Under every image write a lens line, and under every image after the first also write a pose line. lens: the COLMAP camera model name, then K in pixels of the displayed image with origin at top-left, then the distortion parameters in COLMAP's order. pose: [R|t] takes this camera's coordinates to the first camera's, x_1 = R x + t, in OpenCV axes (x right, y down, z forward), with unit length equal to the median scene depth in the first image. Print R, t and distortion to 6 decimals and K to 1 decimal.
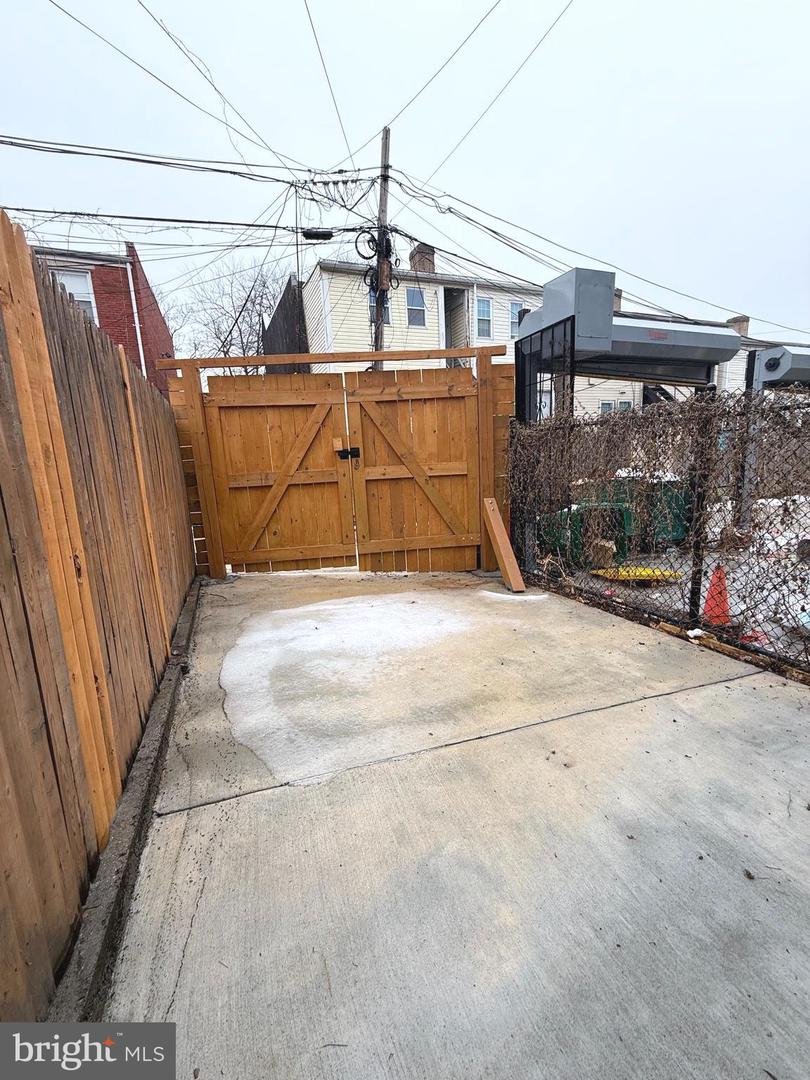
lens RADIAL K [[430.5, 0, 406.0], [0, 430.5, 537.7], [0, 0, 1]] dist [-0.000381, 0.000085]
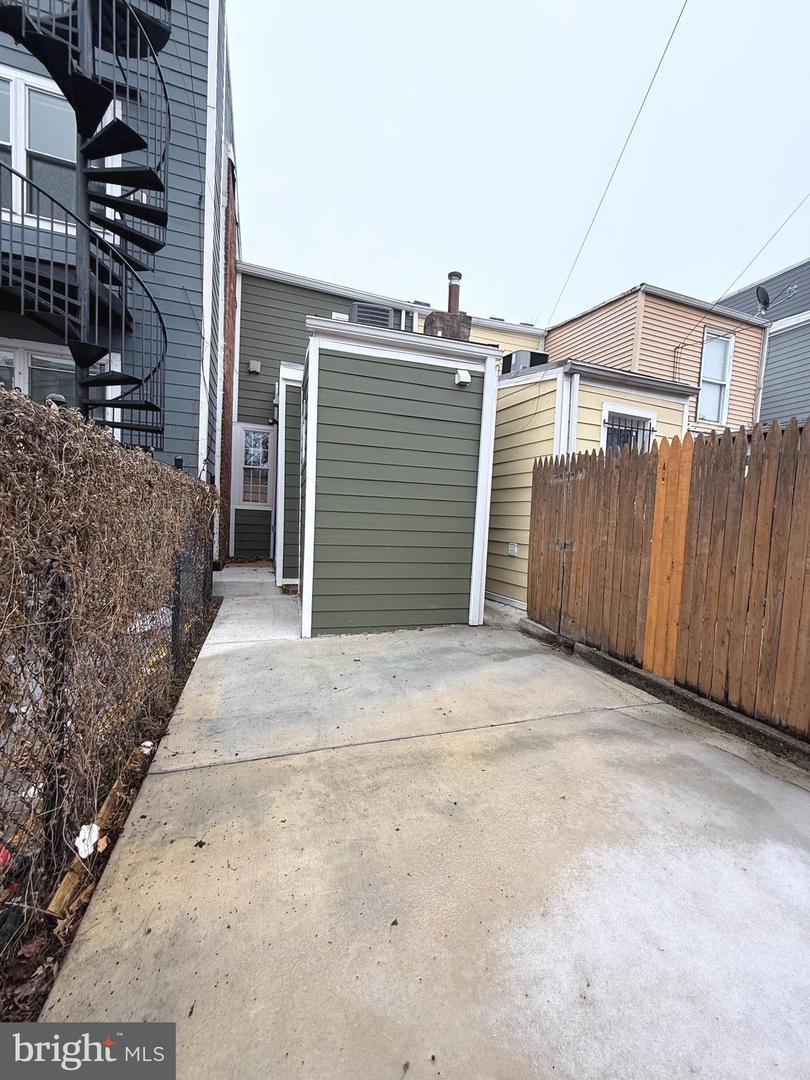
lens RADIAL K [[430.5, 0, 407.7], [0, 430.5, 538.5], [0, 0, 1]] dist [-0.000381, 0.000085]
pose [[-0.997667, 0.003903, 0.068156, 0.145302], [0.019629, 0.972606, 0.231629, -0.181437], [-0.065385, 0.232426, -0.970414, 0.925155]]
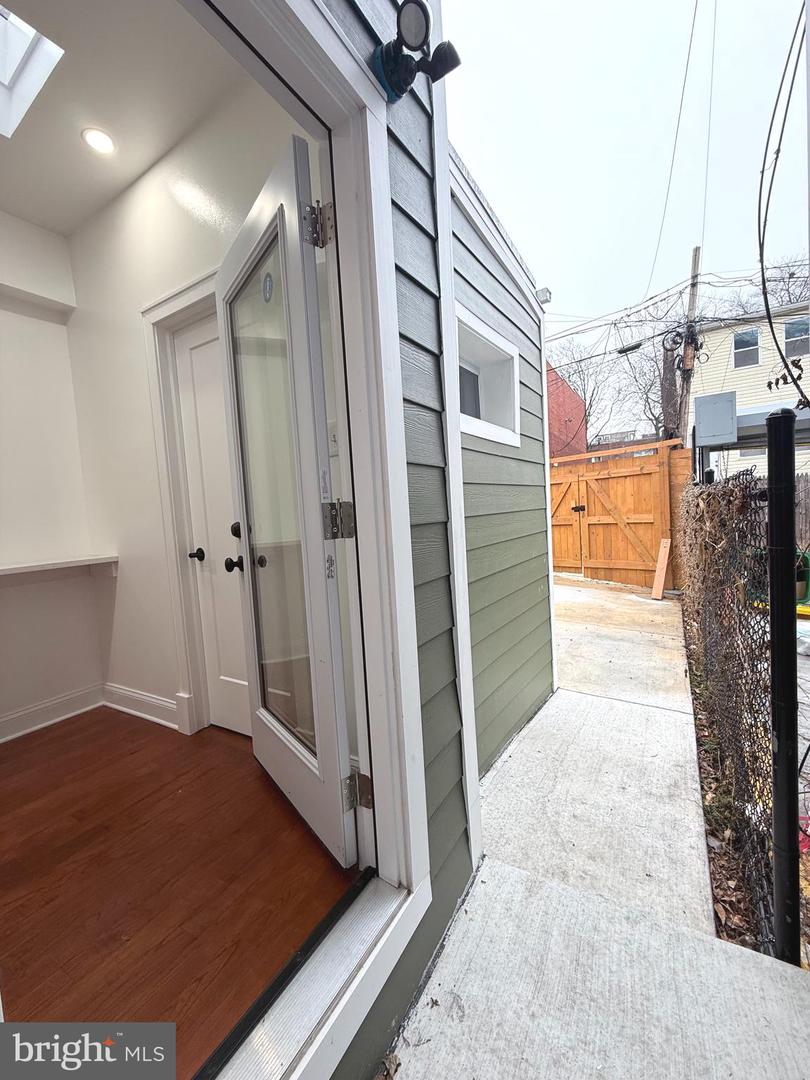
lens RADIAL K [[430.5, 0, 406.6], [0, 430.5, 537.8], [0, 0, 1]] dist [-0.000381, 0.000085]
pose [[0.597126, 0.062451, -0.799713, 0.871367], [-0.115764, 0.993237, -0.008875, 0.020426], [0.793750, 0.097877, 0.600317, -0.614085]]
